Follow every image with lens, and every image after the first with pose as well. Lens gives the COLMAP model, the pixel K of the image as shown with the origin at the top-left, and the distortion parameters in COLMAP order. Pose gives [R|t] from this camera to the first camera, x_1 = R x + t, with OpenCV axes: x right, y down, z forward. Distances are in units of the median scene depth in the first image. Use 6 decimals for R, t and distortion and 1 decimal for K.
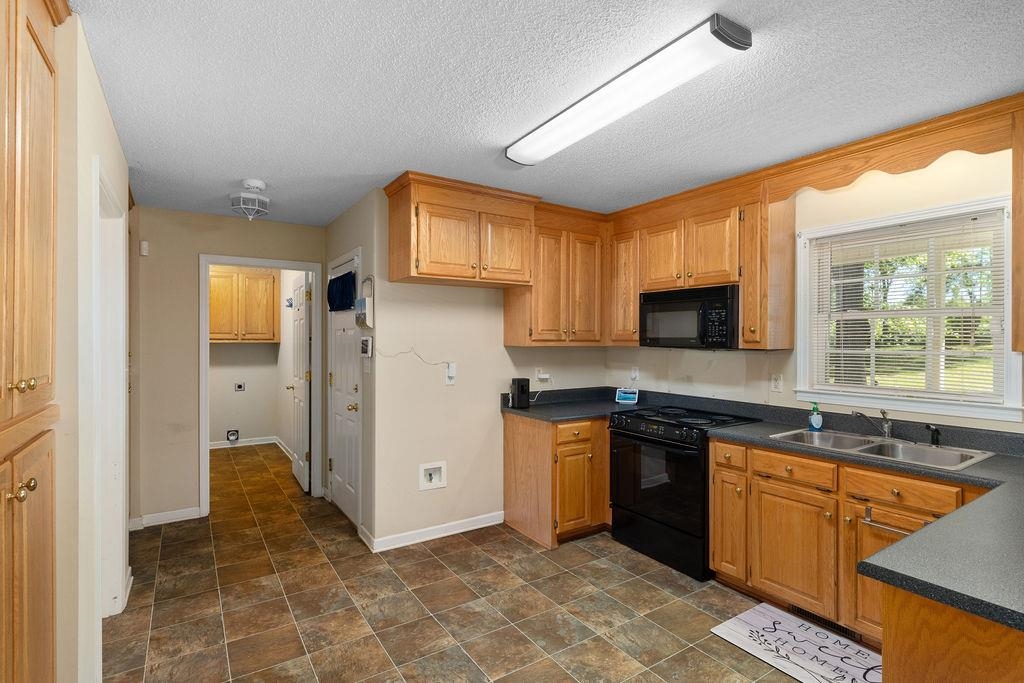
lens RADIAL K [[497.7, 0, 520.0], [0, 497.7, 348.8], [0, 0, 1]] dist [-0.000522, 0.003390]
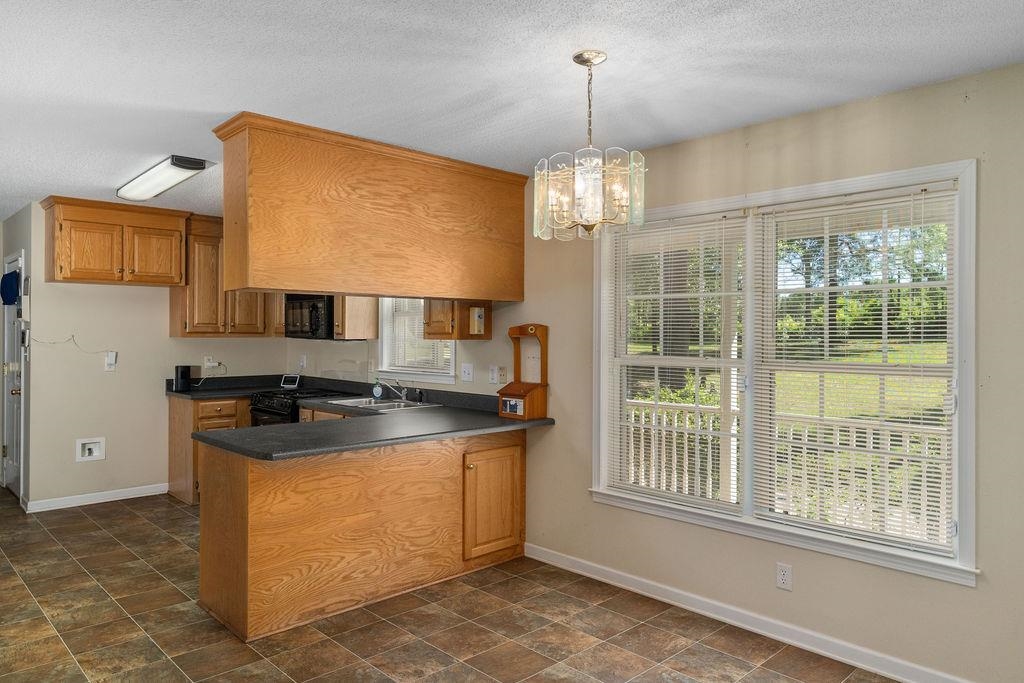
lens RADIAL K [[687.2, 0, 513.2], [0, 687.2, 324.8], [0, 0, 1]] dist [-0.001567, 0.004866]
pose [[0.983229, 0.007138, 0.182235, 0.369383], [-0.001483, 0.999514, -0.031147, 0.011730], [-0.182369, 0.030354, 0.982762, -0.556572]]
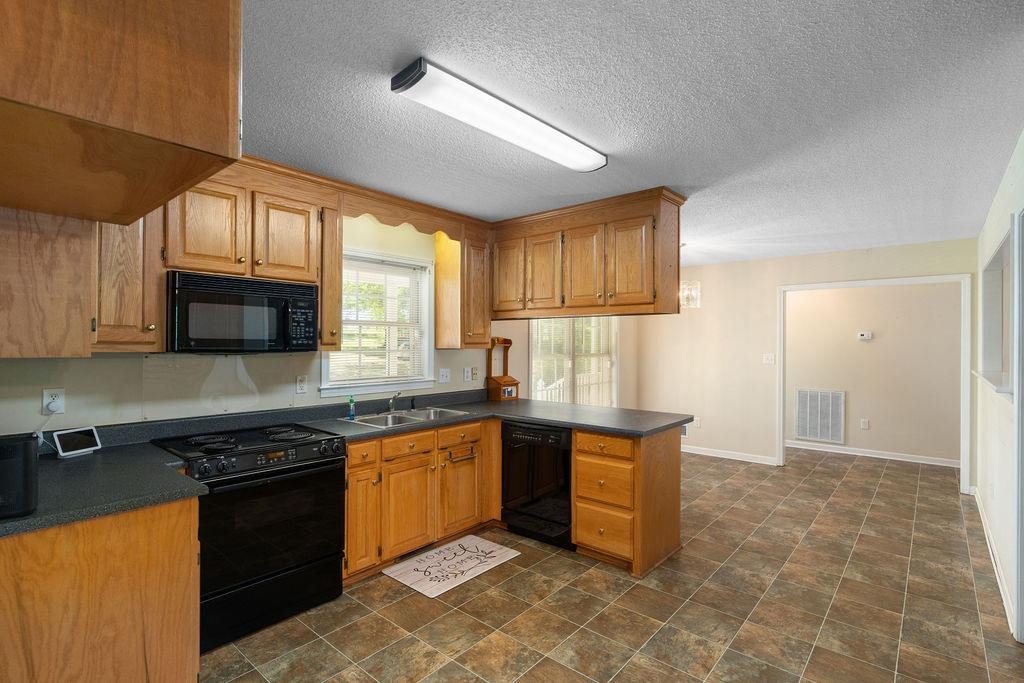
lens RADIAL K [[497.7, 0, 502.2], [0, 497.7, 339.6], [0, 0, 1]] dist [-0.000522, 0.003390]
pose [[-0.261965, 0.003638, 0.965071, -1.119622], [0.014972, 0.999888, 0.000295, -0.032826], [-0.964961, 0.014527, -0.261990, 1.675256]]
